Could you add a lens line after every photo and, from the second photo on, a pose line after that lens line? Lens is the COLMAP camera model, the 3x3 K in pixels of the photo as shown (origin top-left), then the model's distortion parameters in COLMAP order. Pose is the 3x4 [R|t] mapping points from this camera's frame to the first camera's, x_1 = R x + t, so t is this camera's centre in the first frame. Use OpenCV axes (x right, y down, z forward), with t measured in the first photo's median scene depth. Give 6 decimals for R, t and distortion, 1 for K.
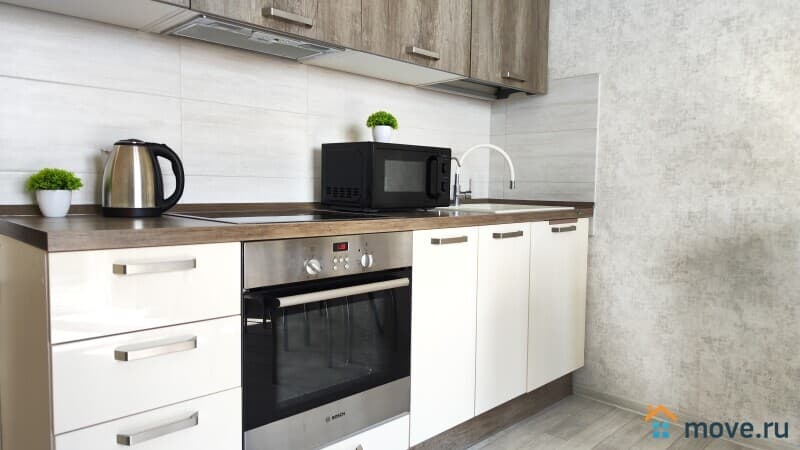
lens RADIAL K [[552.8, 0, 397.9], [0, 552.8, 228.8], [0, 0, 1]] dist [0.015026, -0.000318]
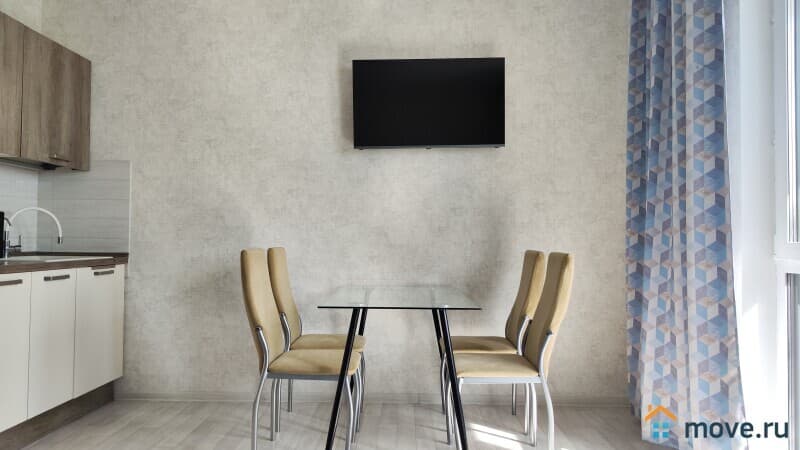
lens RADIAL K [[552.8, 0, 397.9], [0, 552.8, 228.8], [0, 0, 1]] dist [0.015026, -0.000318]
pose [[0.728162, 0.010409, 0.685326, -0.108372], [0.053248, 0.996004, -0.071704, 0.028840], [-0.683334, 0.088704, 0.724697, -0.483775]]
